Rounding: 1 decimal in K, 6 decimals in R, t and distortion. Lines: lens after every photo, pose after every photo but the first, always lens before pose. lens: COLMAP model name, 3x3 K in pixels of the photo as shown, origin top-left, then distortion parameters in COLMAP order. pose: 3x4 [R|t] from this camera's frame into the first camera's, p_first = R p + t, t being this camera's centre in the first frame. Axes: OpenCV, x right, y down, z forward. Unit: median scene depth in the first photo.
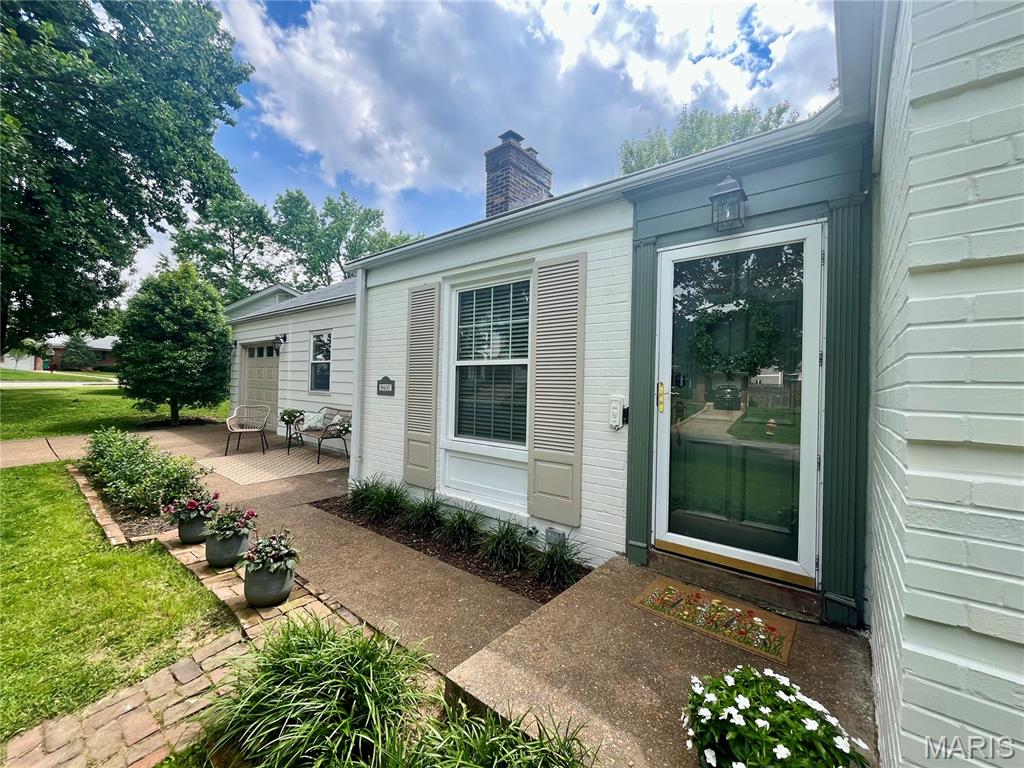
lens RADIAL K [[406.9, 0, 512.0], [0, 406.9, 384.0], [0, 0, 1]] dist [0.000697, -0.000002]
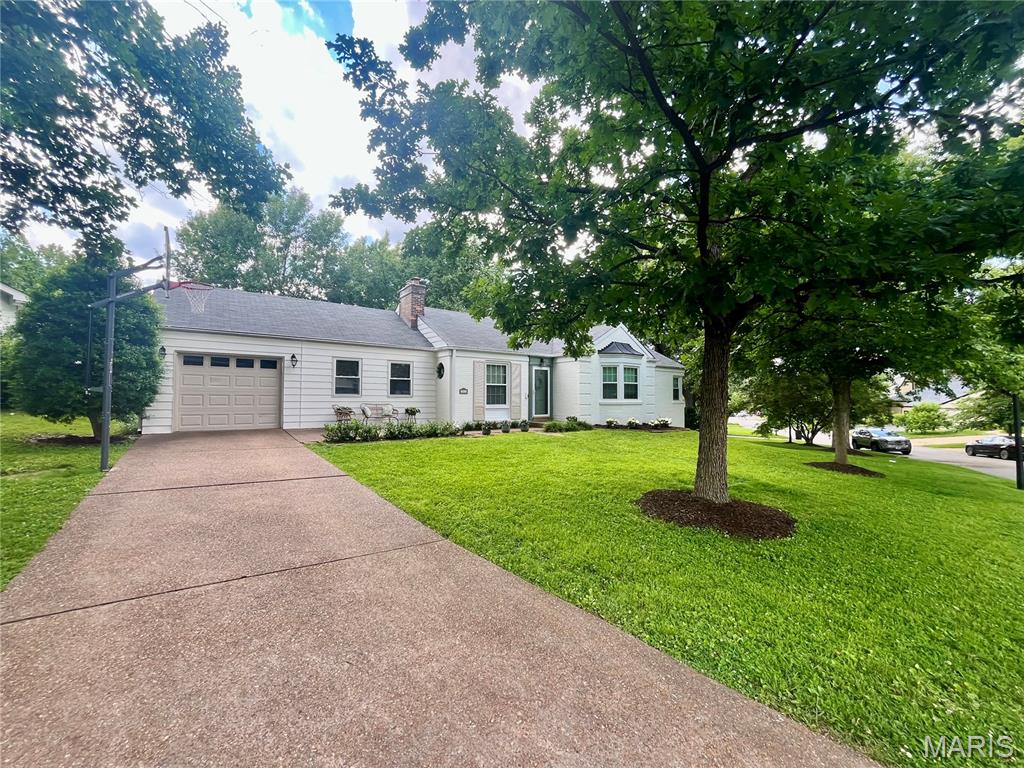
lens RADIAL K [[406.9, 0, 512.0], [0, 406.9, 384.0], [0, 0, 1]] dist [0.000697, -0.000002]
pose [[0.249524, 0.004598, 0.968358, -3.684090], [-0.006315, 0.999975, -0.003121, -0.045838], [-0.968348, -0.005337, 0.249547, -0.107273]]
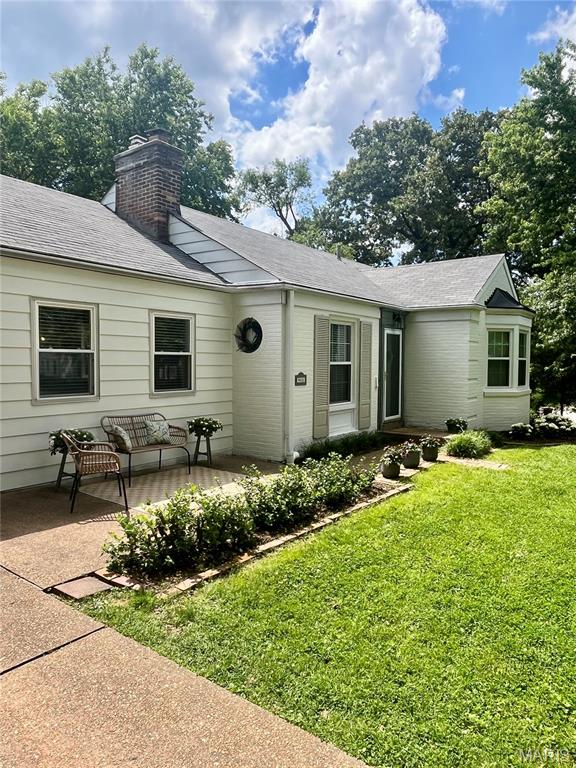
lens RADIAL K [[543.2, 0, 288.0], [0, 543.2, 384.0], [0, 0, 1]] dist [-0.006761, -0.001000]
pose [[-0.047706, -0.070960, 0.996338, -2.607069], [-0.017933, 0.997373, 0.070175, -0.130247], [-0.998700, -0.014520, -0.048853, 1.343393]]
